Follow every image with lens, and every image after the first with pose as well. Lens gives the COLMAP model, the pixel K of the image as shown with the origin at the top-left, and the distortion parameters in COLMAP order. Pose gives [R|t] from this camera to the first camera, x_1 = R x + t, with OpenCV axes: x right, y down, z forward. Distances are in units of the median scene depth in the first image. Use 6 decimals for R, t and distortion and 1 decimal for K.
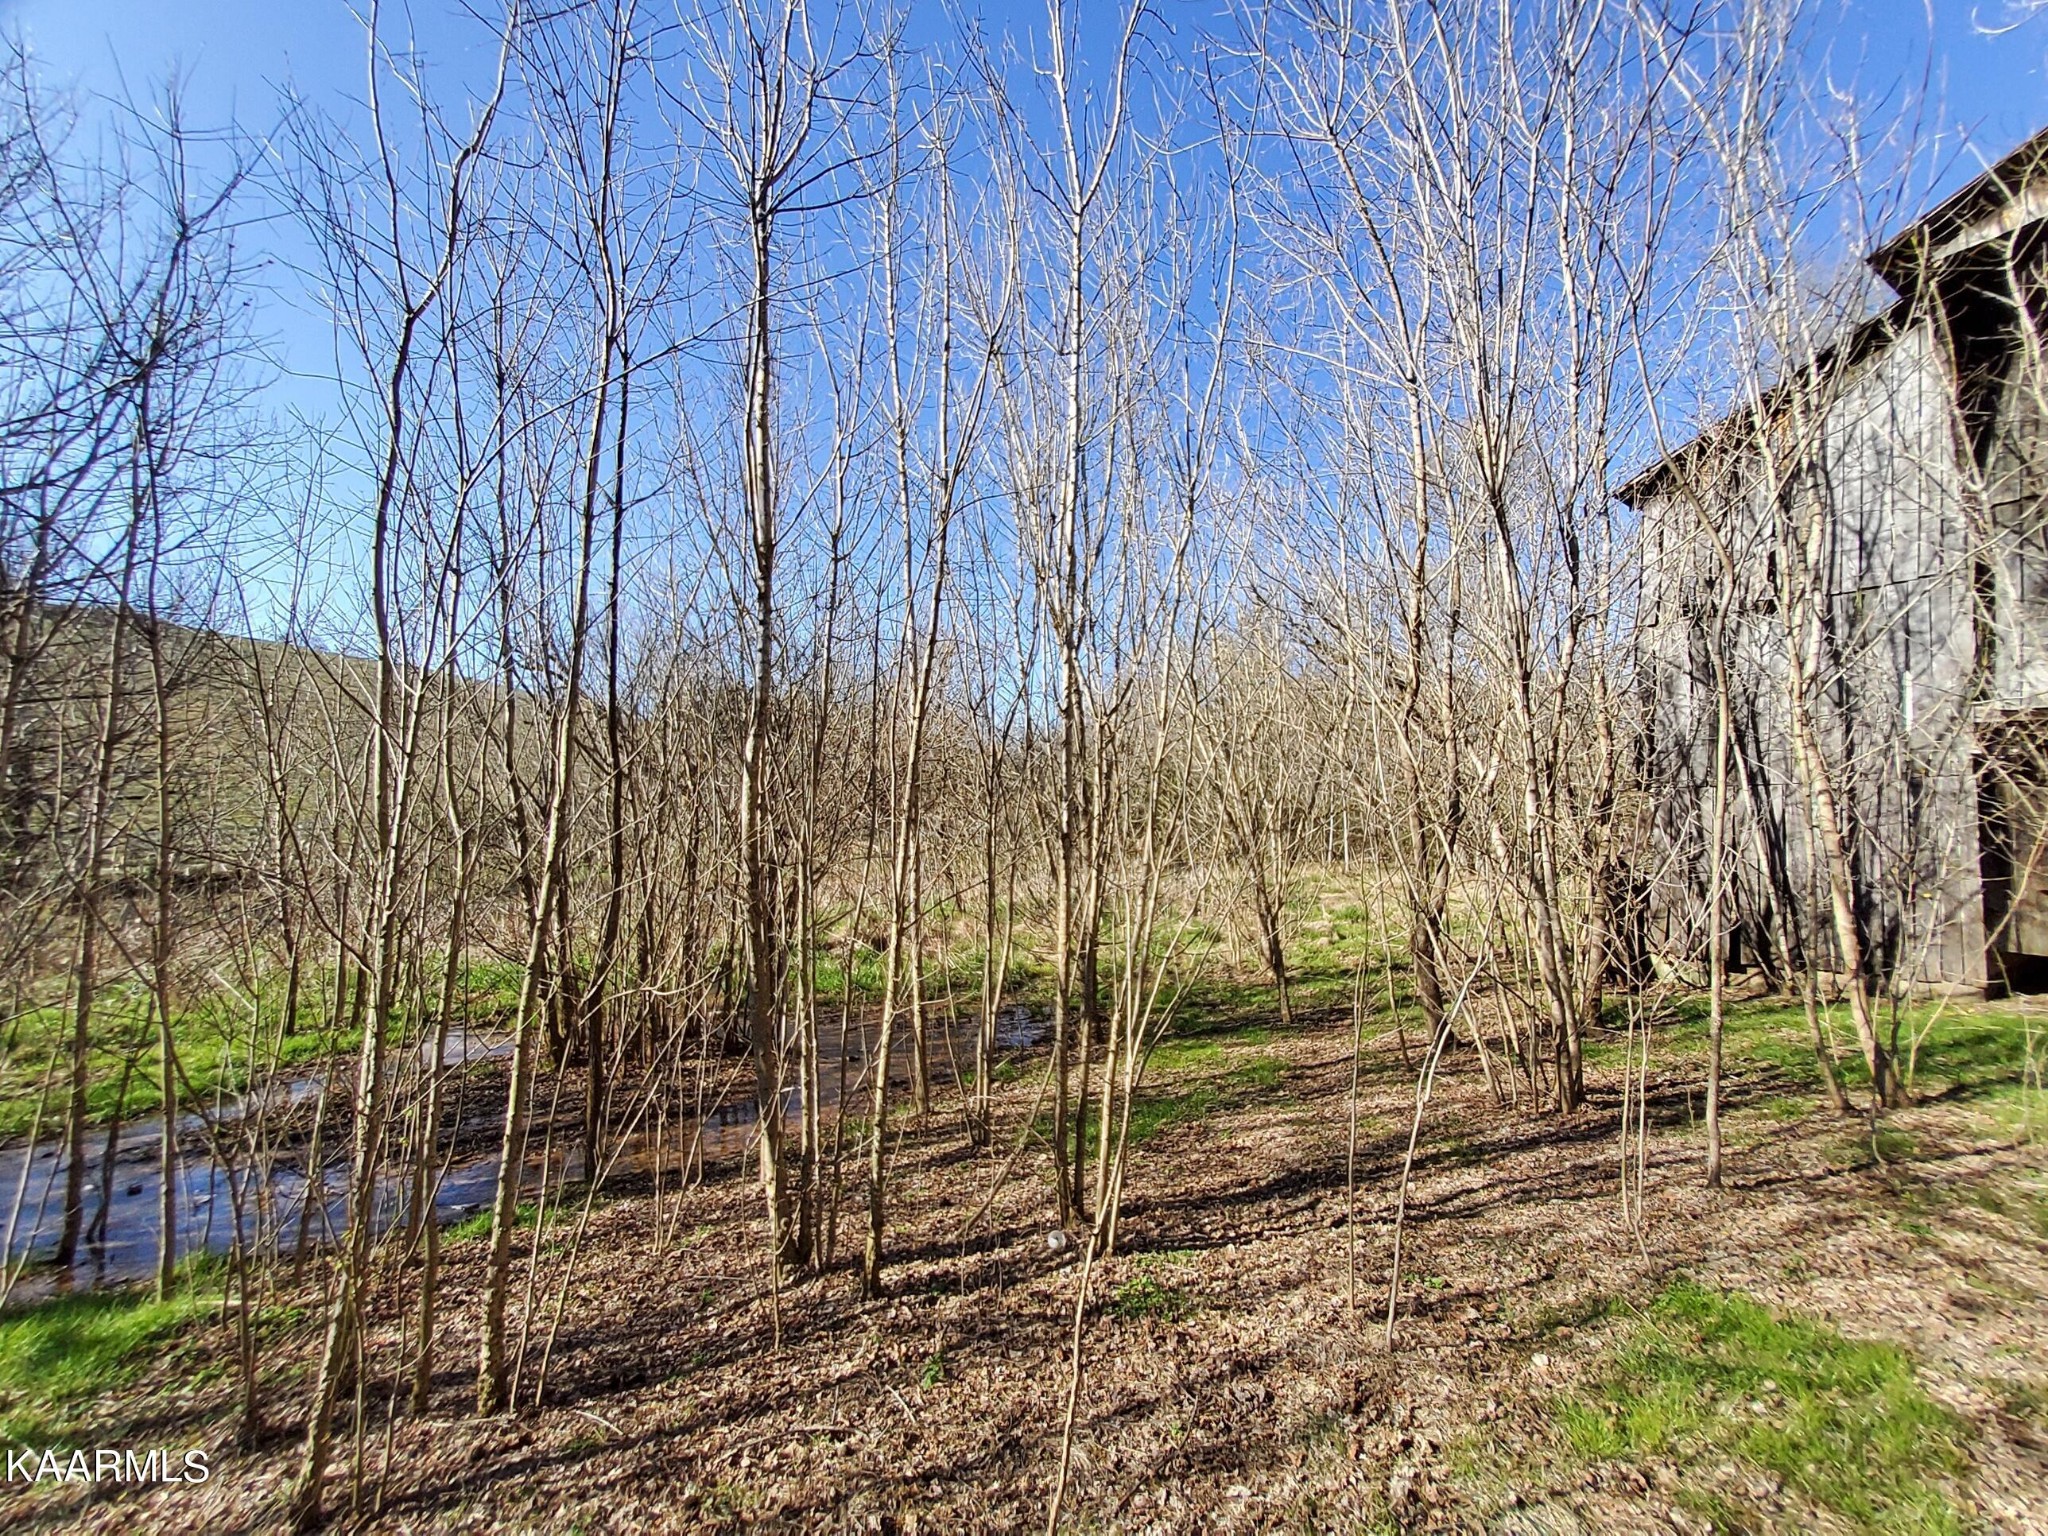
lens RADIAL K [[790.7, 0, 1024.0], [0, 790.7, 768.0], [0, 0, 1]] dist [0.001791, -0.006853]
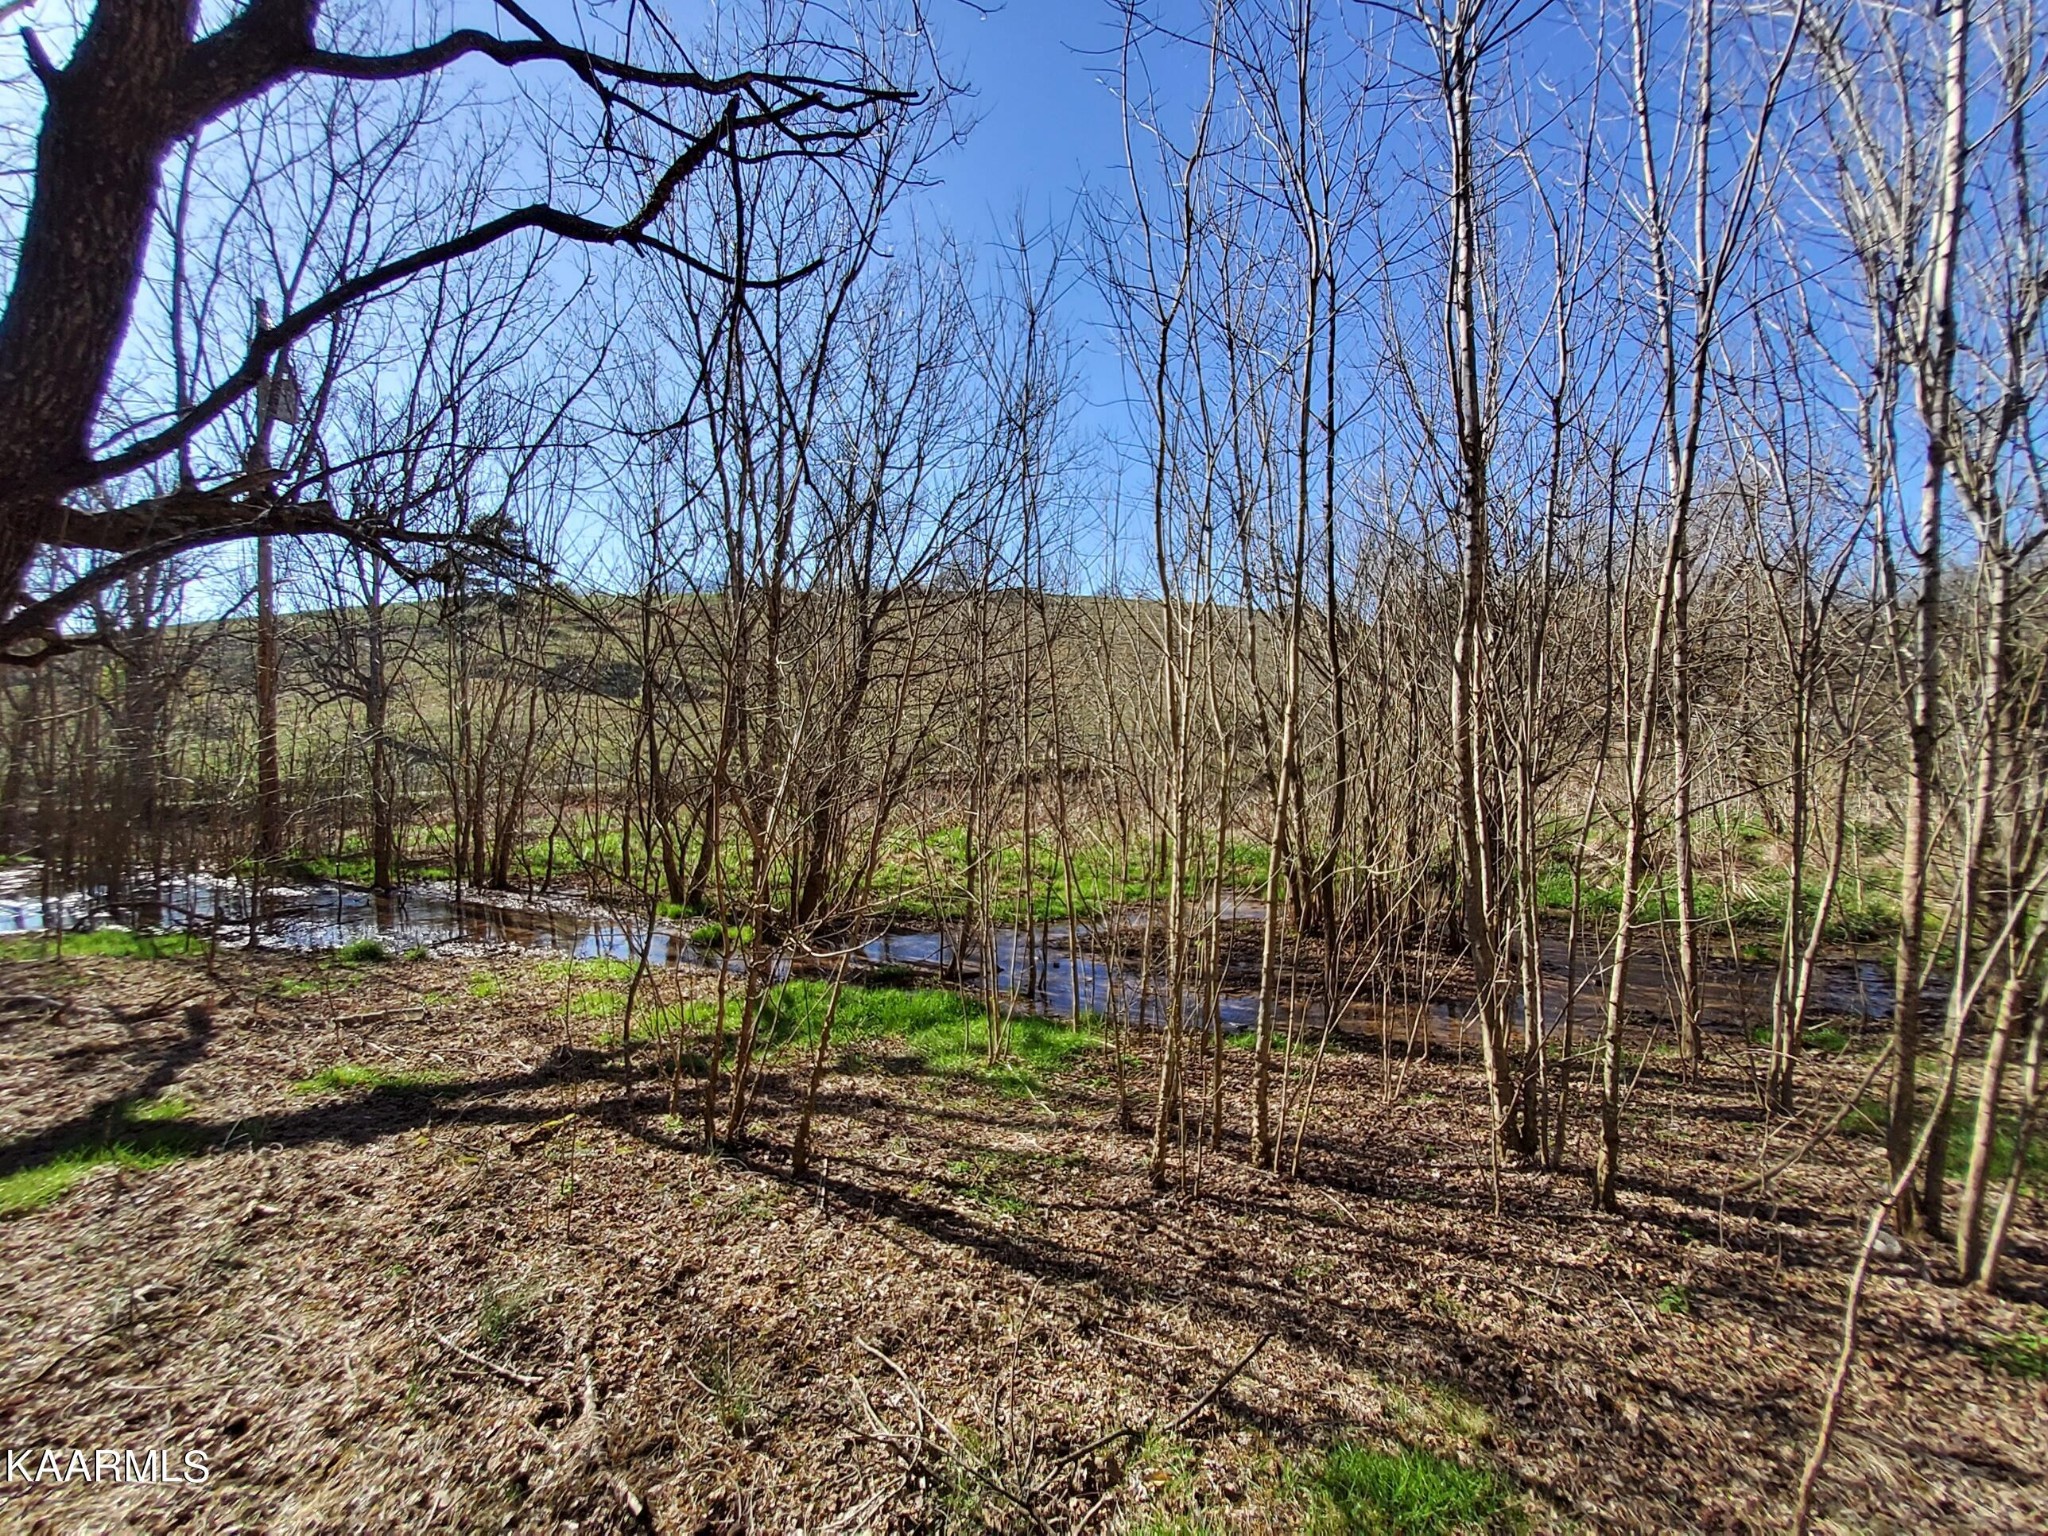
lens RADIAL K [[849.5, 0, 1024.0], [0, 849.5, 768.0], [0, 0, 1]] dist [-0.000662, -0.000446]
pose [[0.664149, 0.016055, -0.747428, 0.098667], [0.072068, 0.993738, 0.085384, -0.006812], [0.744118, -0.110573, 0.658833, -0.145966]]
